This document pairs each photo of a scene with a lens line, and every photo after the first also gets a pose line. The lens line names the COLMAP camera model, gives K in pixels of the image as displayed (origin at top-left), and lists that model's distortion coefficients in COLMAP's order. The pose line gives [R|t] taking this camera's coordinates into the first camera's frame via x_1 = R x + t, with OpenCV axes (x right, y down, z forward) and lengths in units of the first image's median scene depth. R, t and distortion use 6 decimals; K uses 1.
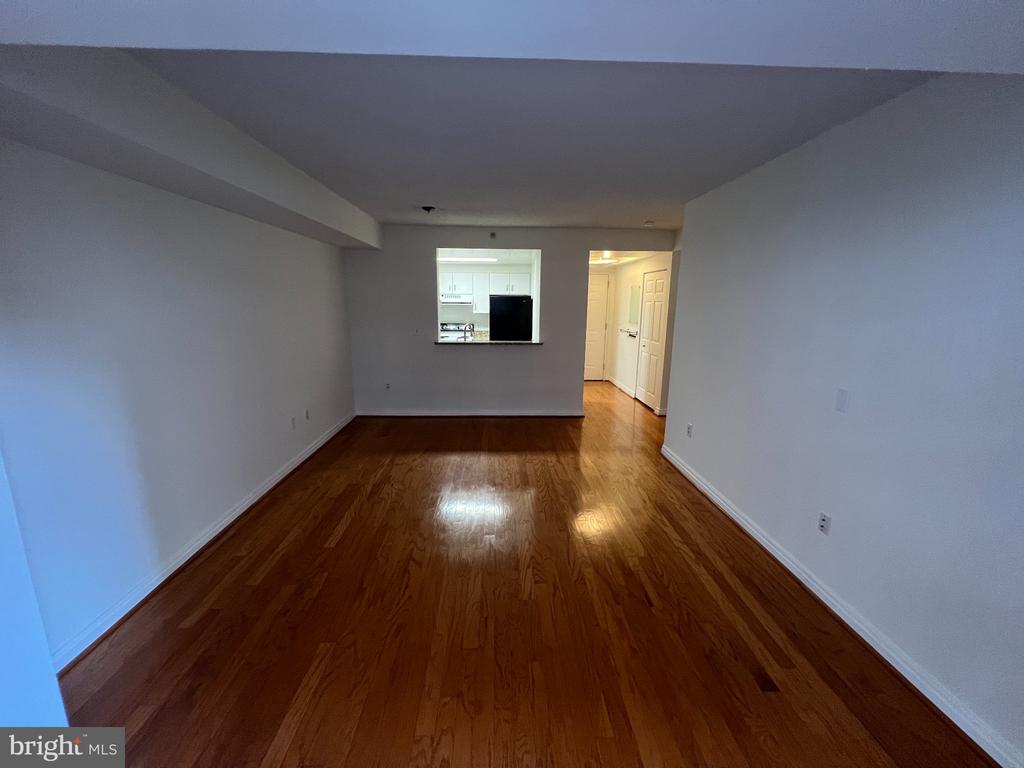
lens RADIAL K [[408.8, 0, 509.4], [0, 408.8, 379.3], [0, 0, 1]] dist [-0.003029, 0.000059]
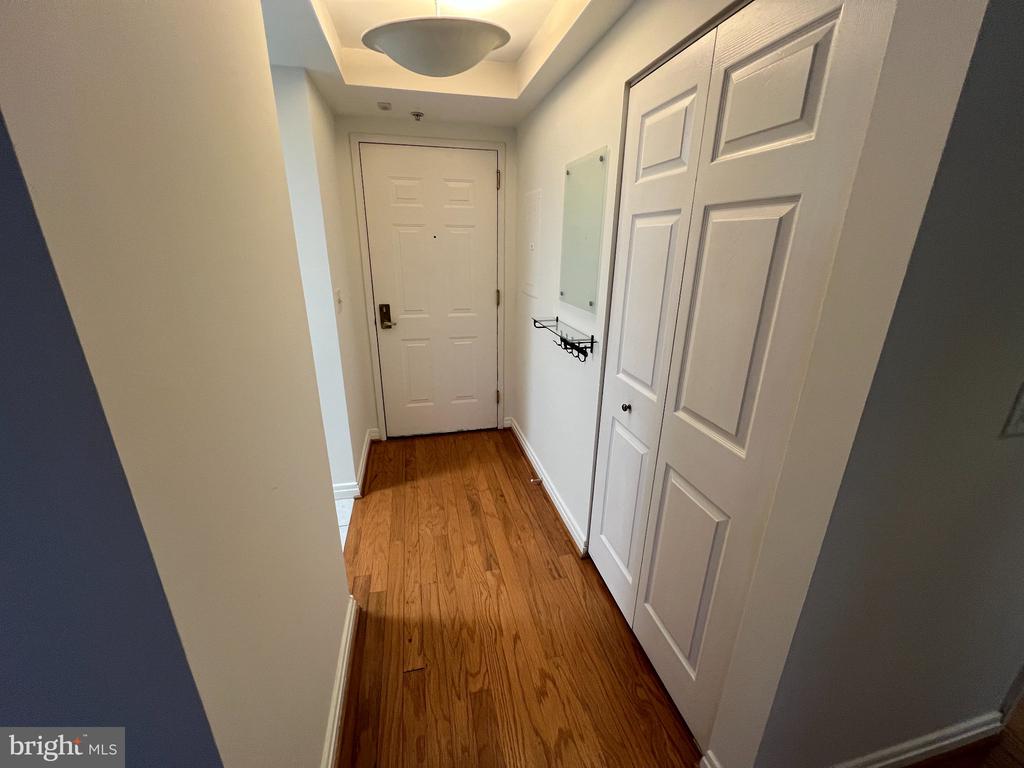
lens RADIAL K [[408.8, 0, 509.4], [0, 408.8, 379.3], [0, 0, 1]] dist [-0.003029, 0.000059]
pose [[0.979964, -0.061562, 0.189421, 0.316062], [0.036761, 0.990599, 0.131763, -0.193414], [-0.195752, -0.122160, 0.973015, 1.149354]]
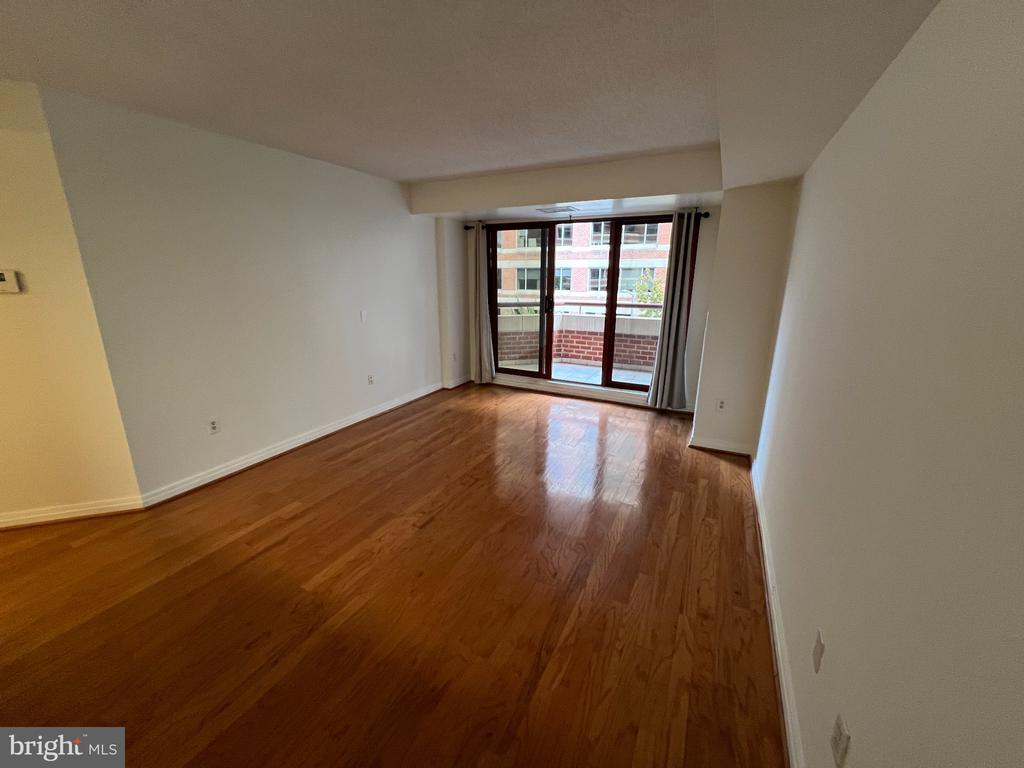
lens RADIAL K [[416.7, 0, 515.8], [0, 416.7, 371.2], [0, 0, 1]] dist [-0.000024, 0.000087]
pose [[-0.881567, -0.116783, 0.457385, -0.403465], [0.083170, 0.915334, 0.394014, -0.221565], [-0.464674, 0.385391, -0.797215, 1.170050]]
